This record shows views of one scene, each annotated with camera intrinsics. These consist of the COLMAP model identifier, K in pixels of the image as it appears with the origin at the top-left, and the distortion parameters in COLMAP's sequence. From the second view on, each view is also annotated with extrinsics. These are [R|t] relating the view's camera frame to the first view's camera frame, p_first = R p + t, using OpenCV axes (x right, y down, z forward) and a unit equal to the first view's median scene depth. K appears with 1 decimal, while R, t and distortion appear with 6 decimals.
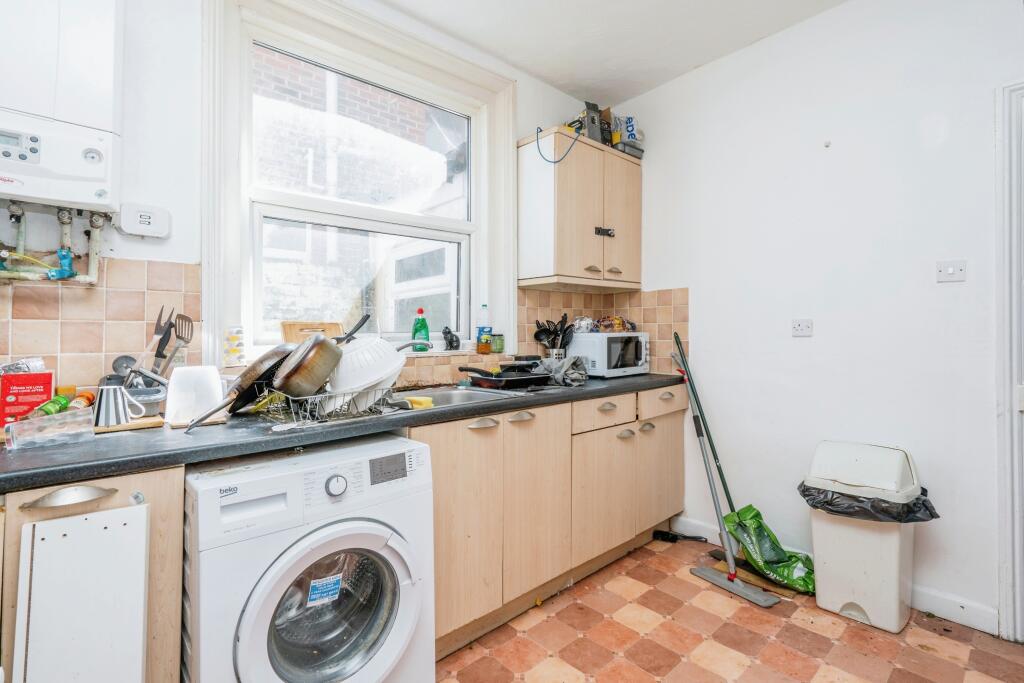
lens RADIAL K [[466.0, 0, 507.0], [0, 466.0, 336.1], [0, 0, 1]] dist [-0.002681, -0.000839]
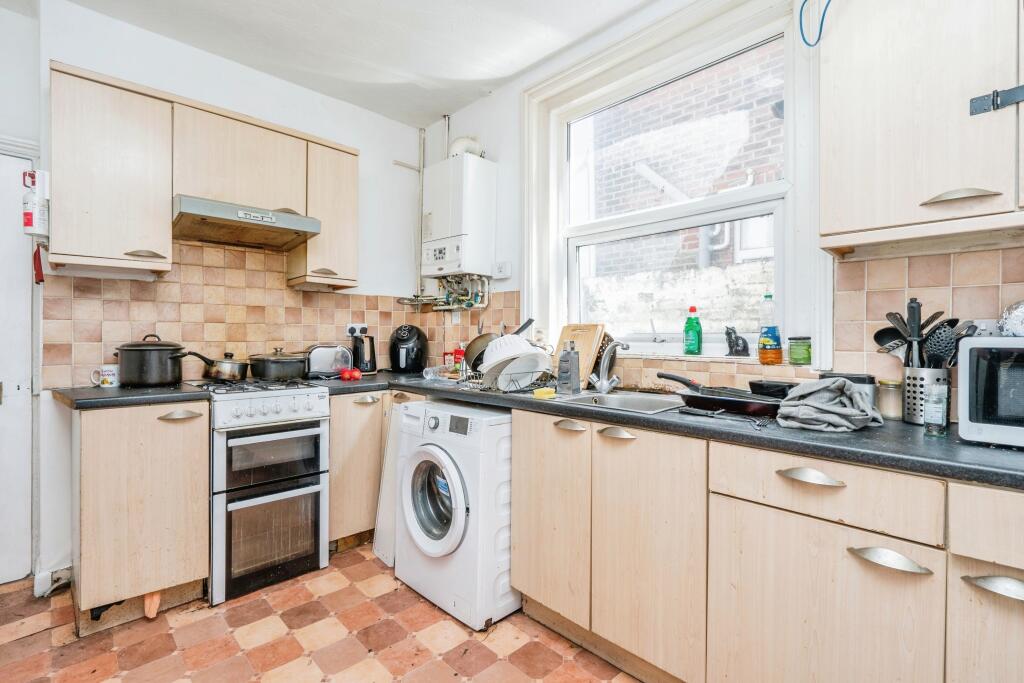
lens RADIAL K [[466.0, 0, 506.1], [0, 466.0, 337.7], [0, 0, 1]] dist [-0.002681, -0.000839]
pose [[0.056512, 0.016991, -0.998257, 0.834169], [-0.012079, 0.999794, 0.016333, -0.012348], [0.998329, 0.011135, 0.056706, 0.728165]]
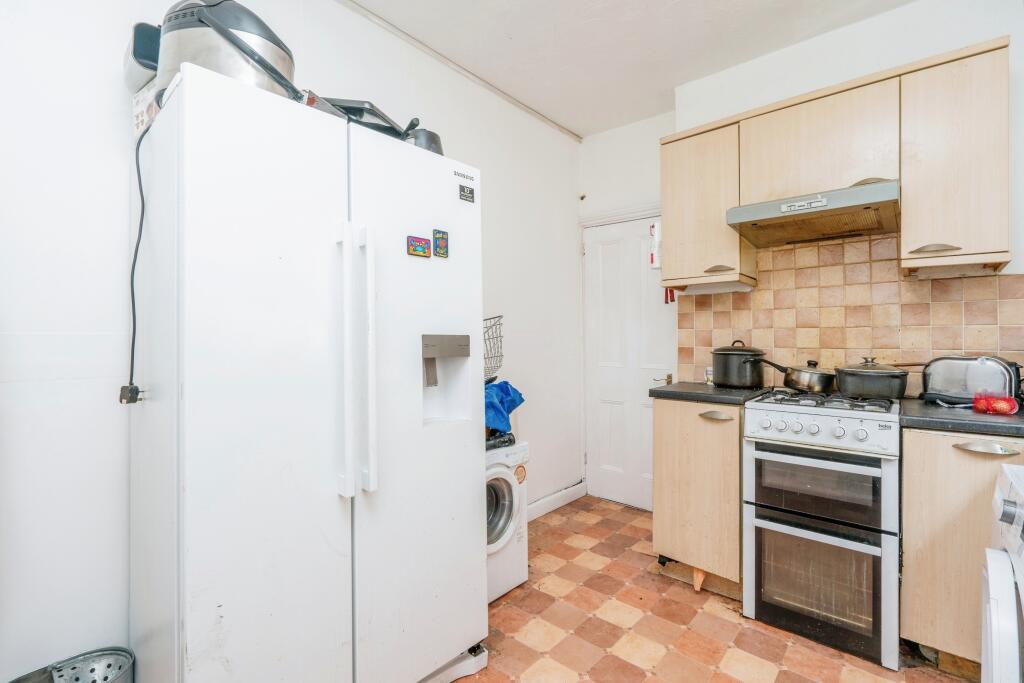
lens RADIAL K [[466.0, 0, 510.6], [0, 466.0, 338.5], [0, 0, 1]] dist [-0.002681, -0.000839]
pose [[-0.990596, 0.008452, -0.136556, 0.368997], [0.007676, 0.999951, 0.006212, -0.008474], [0.136602, 0.005105, -0.990613, 1.118241]]
